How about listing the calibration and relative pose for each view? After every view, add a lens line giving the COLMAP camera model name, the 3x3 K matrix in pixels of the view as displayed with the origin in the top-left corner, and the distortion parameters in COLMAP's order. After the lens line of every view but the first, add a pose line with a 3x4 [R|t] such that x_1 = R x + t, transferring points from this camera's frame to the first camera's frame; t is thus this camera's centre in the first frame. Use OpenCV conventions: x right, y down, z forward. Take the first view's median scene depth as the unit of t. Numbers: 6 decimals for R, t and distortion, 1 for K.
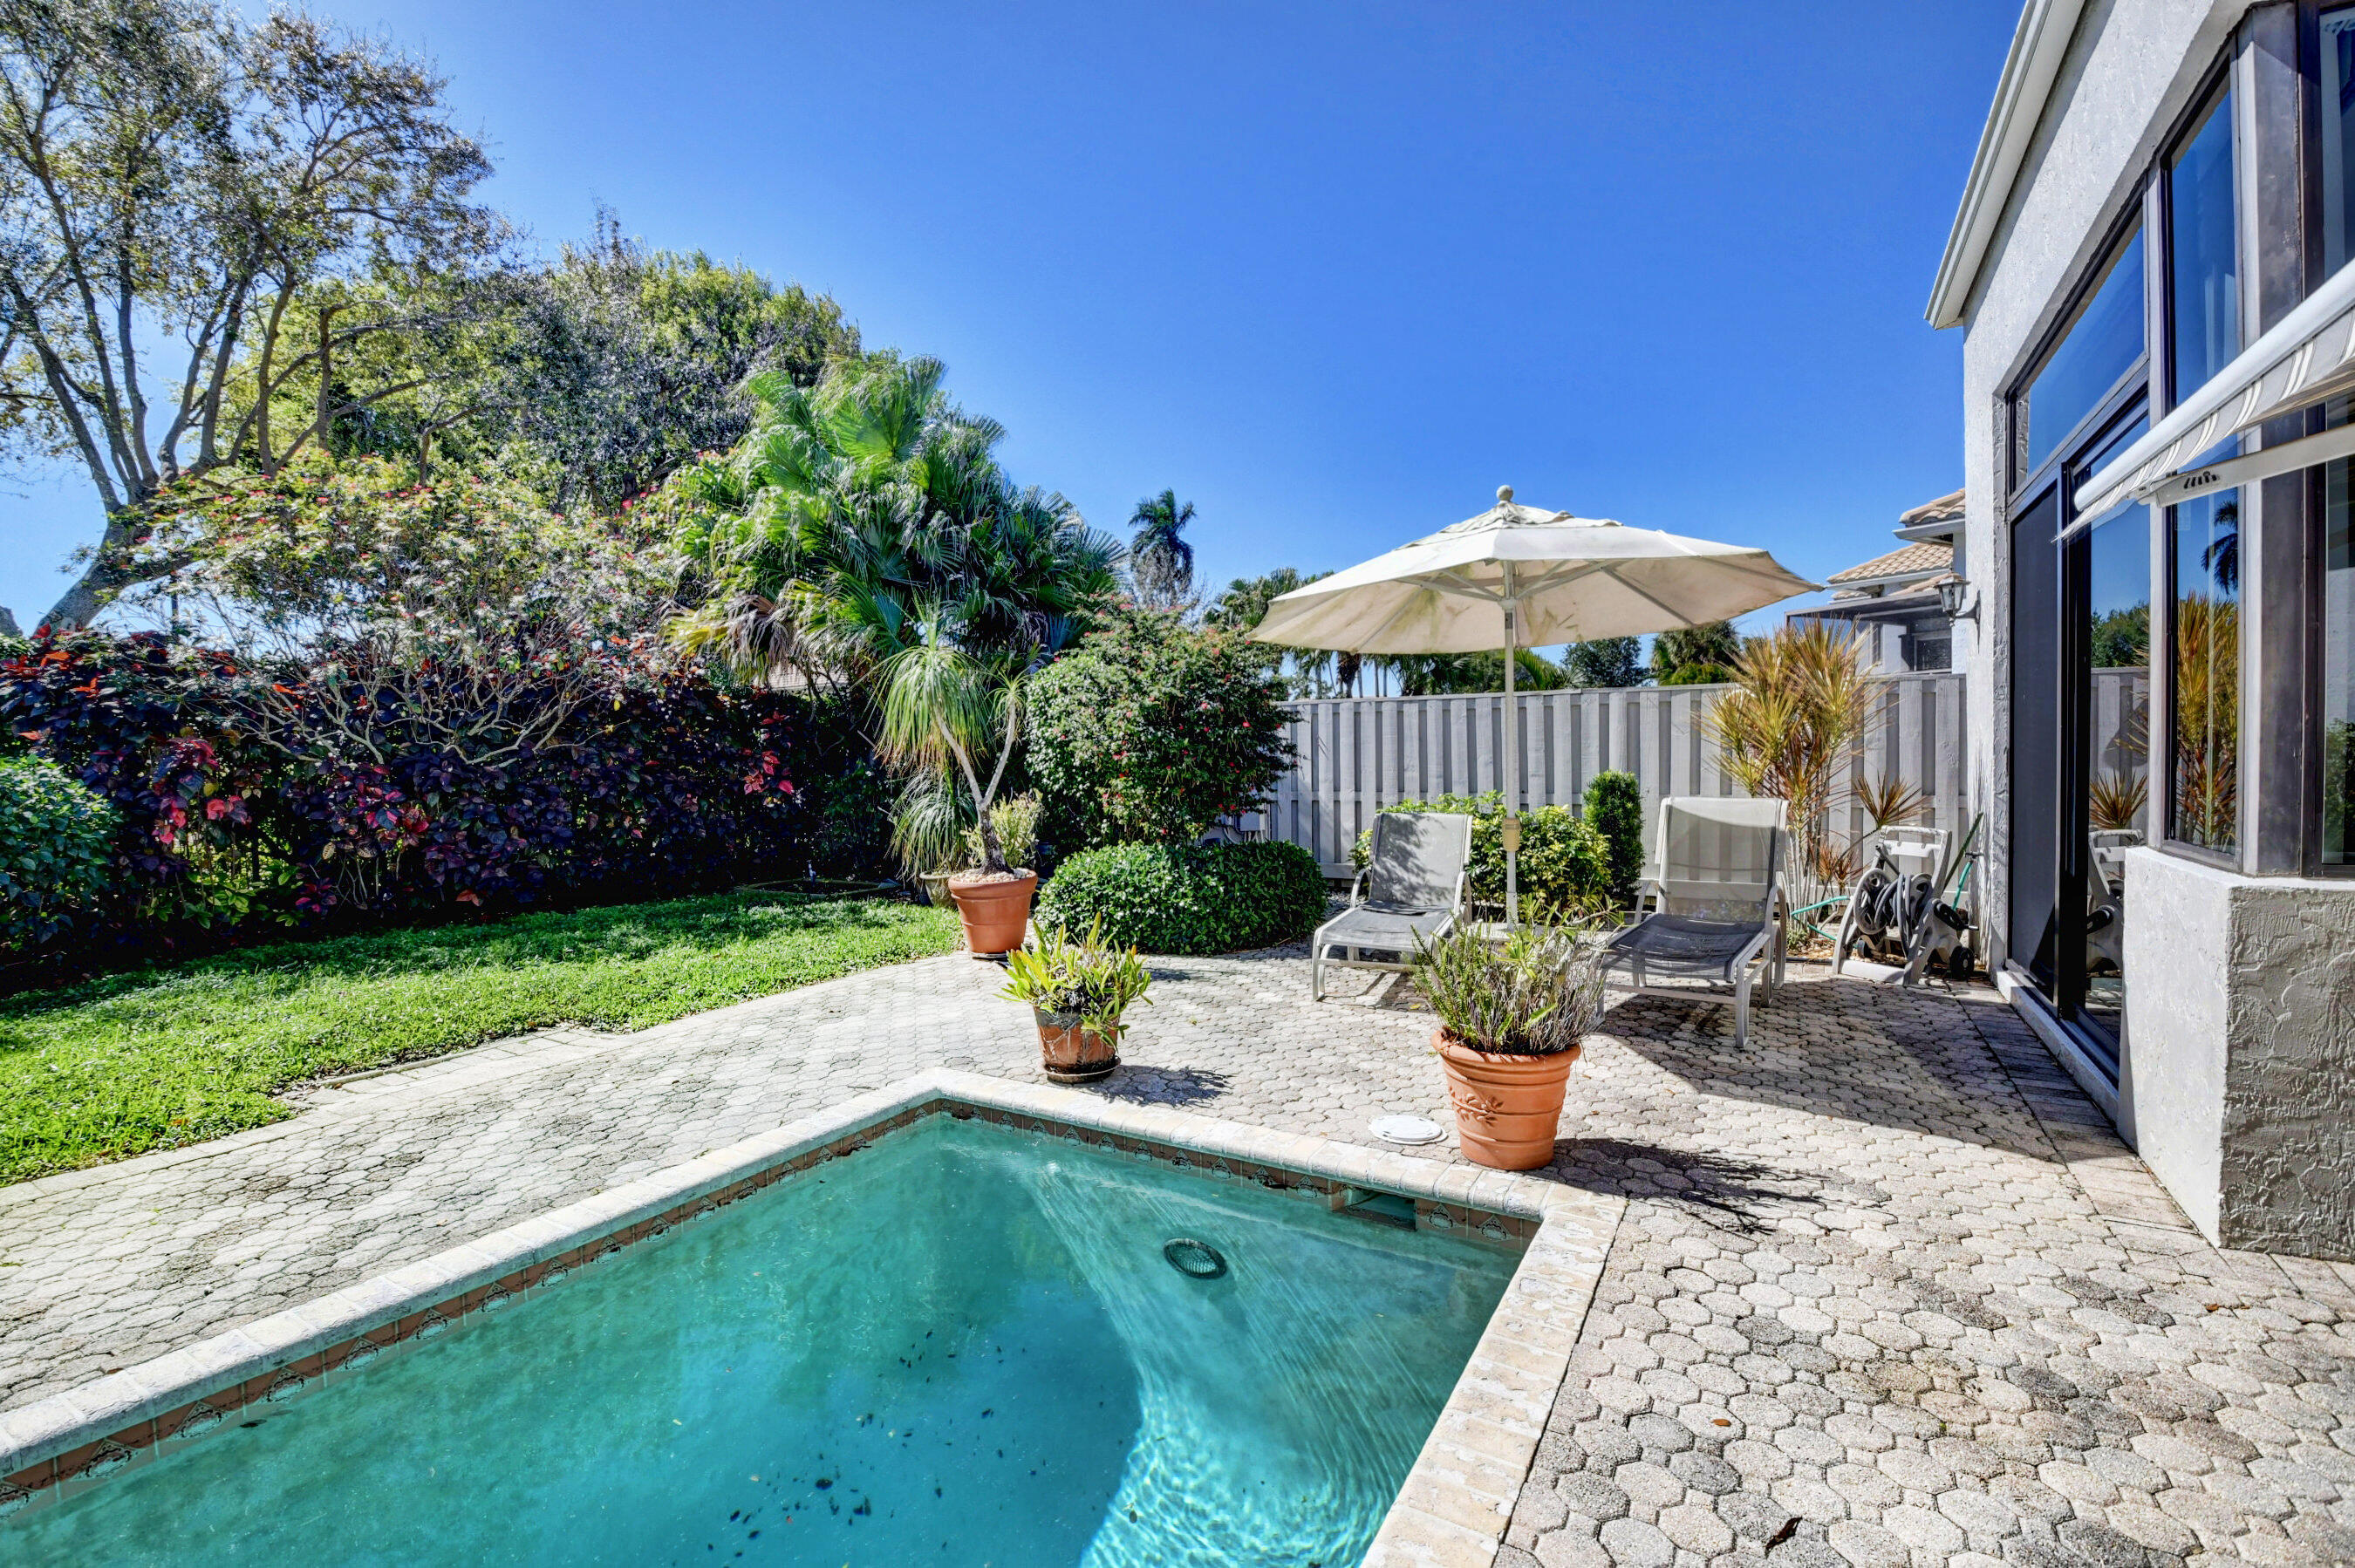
lens RADIAL K [[1032.9, 0, 1176.4], [0, 1032.9, 787.7], [0, 0, 1]] dist [0.013245, -0.025301]
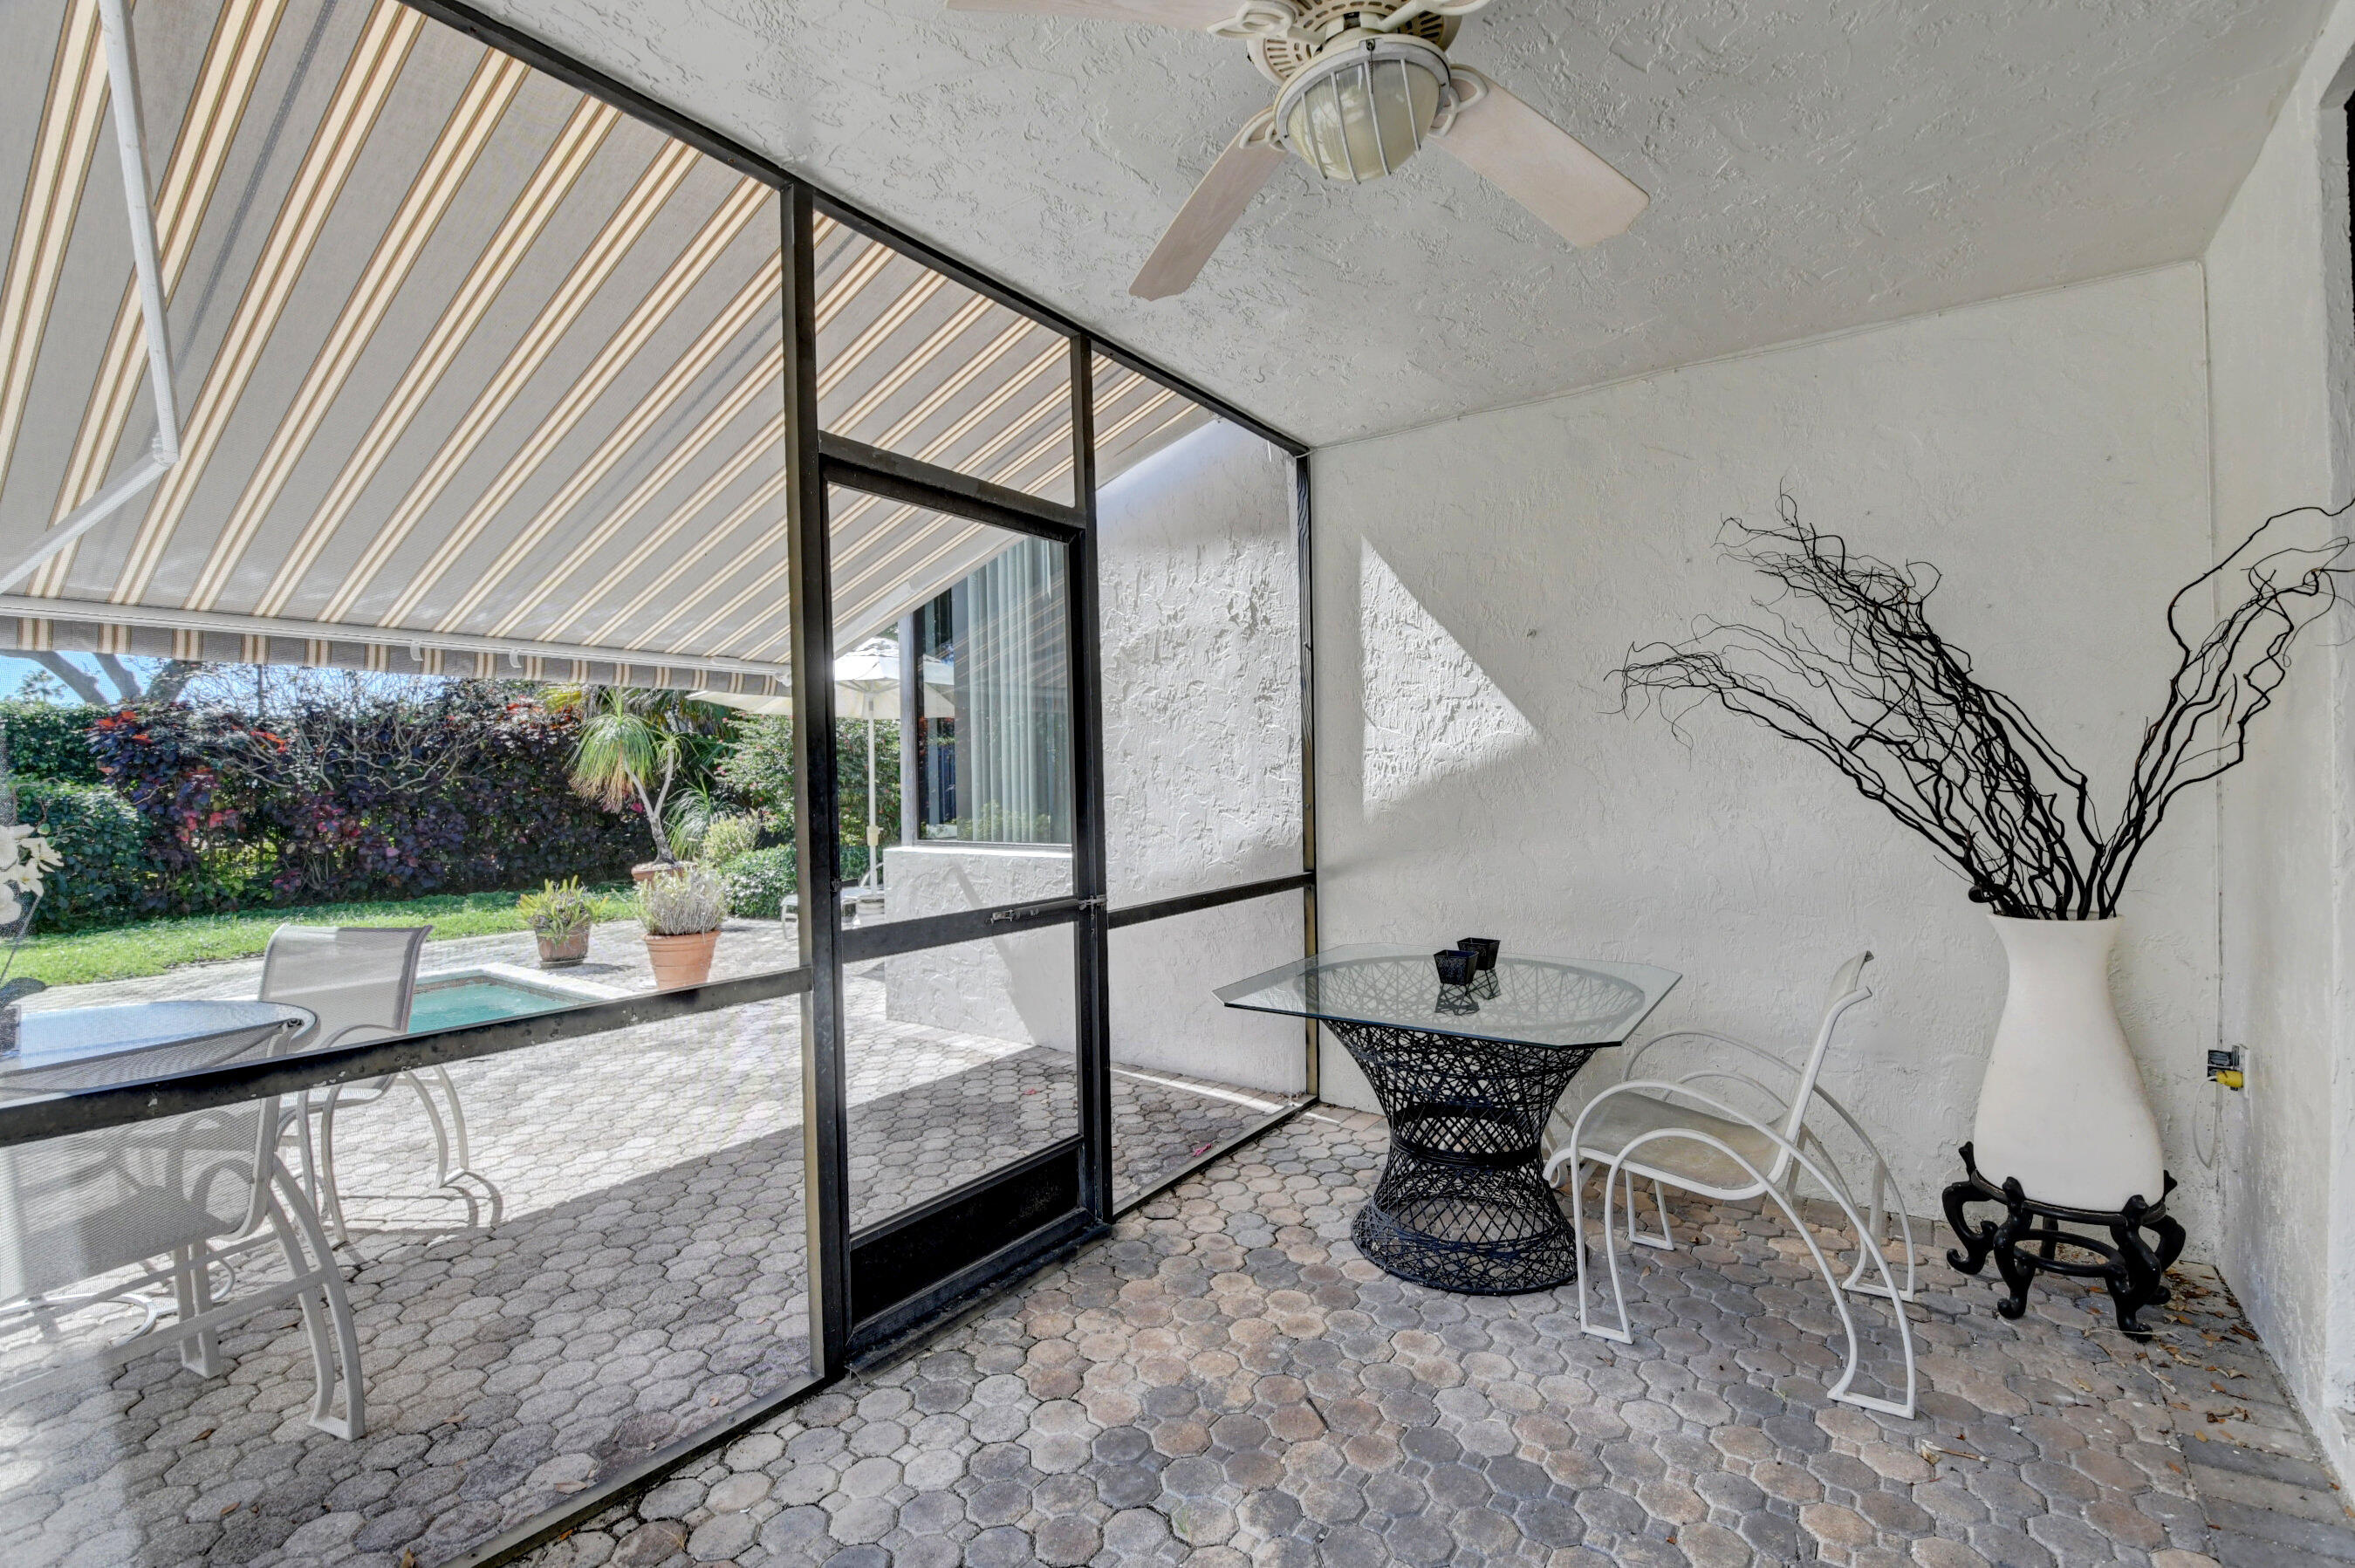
lens RADIAL K [[1033.0, 0, 1176.4], [0, 1033.0, 787.7], [0, 0, 1]] dist [0.013245, -0.025301]
pose [[0.995961, 0.002949, -0.089736, 0.662401], [-0.005259, 0.999661, -0.025513, 0.006726], [0.089631, 0.025882, 0.995639, -0.411979]]
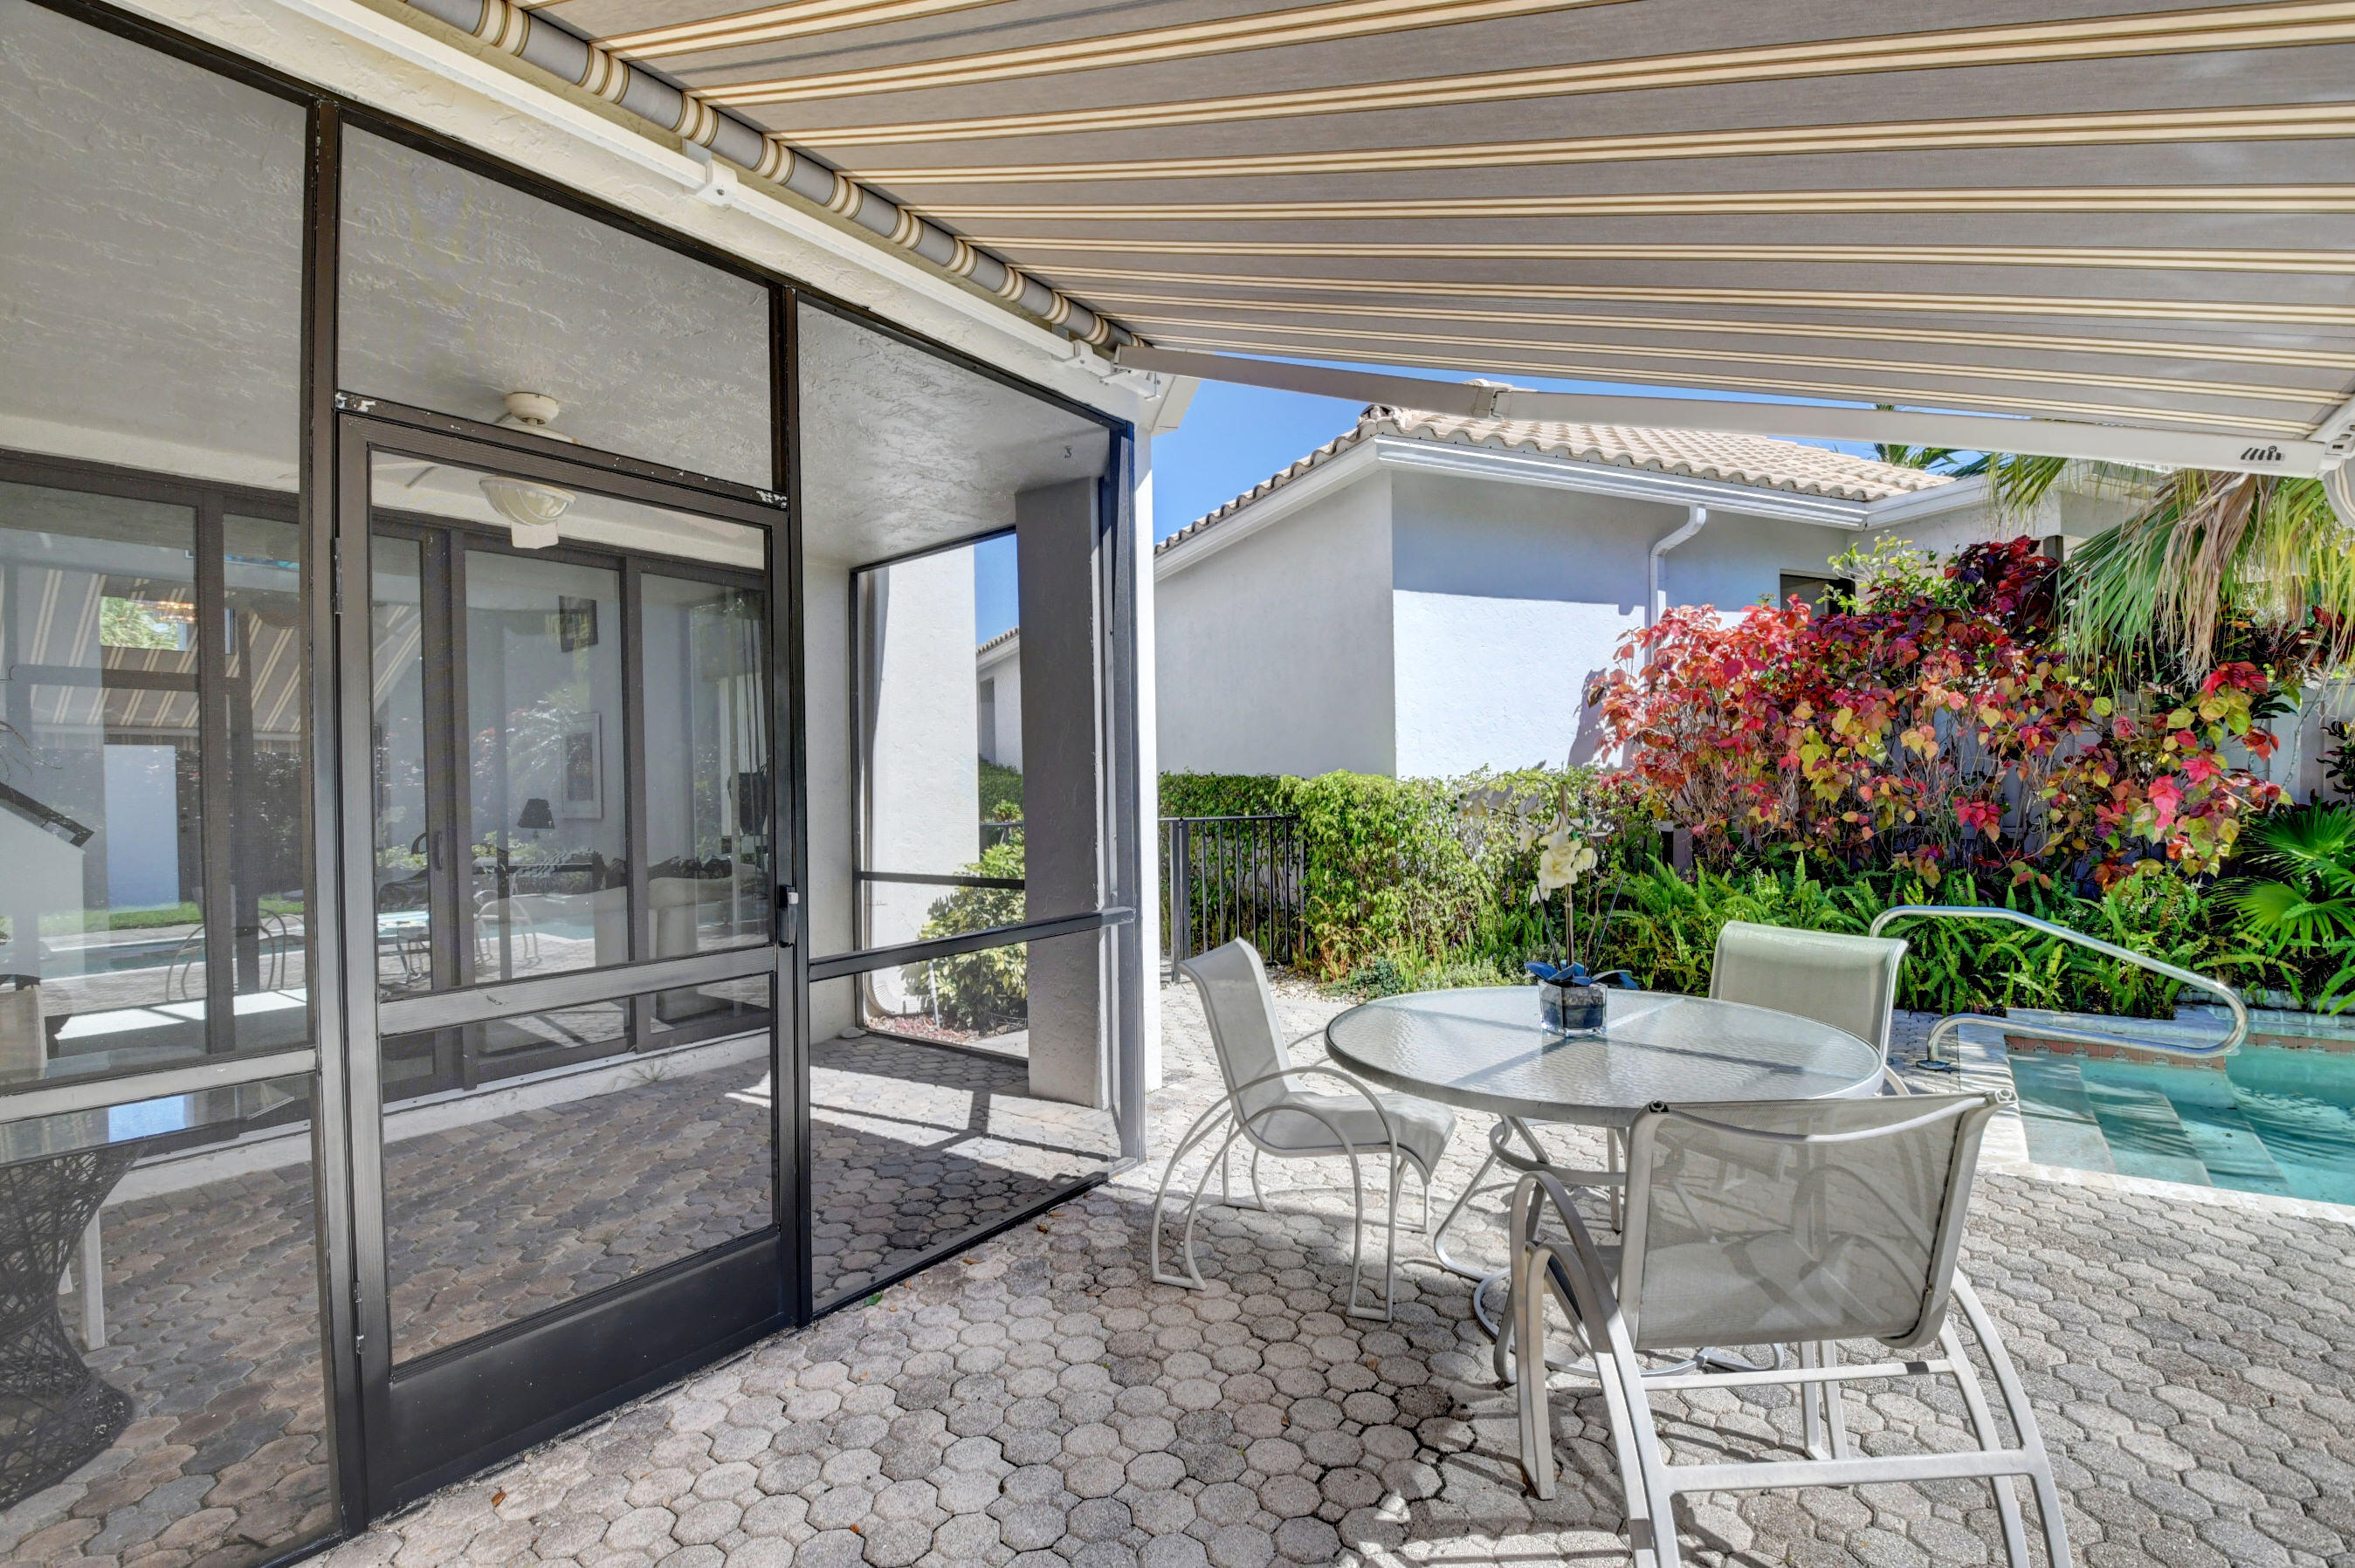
lens RADIAL K [[1041.0, 0, 1195.3], [0, 1041.0, 817.6], [0, 0, 1]] dist [0.014639, -0.025020]
pose [[-0.995368, 0.035830, 0.089213, 0.351225], [0.041593, 0.997109, 0.063598, -0.015683], [-0.086676, 0.067014, -0.993980, 0.235912]]
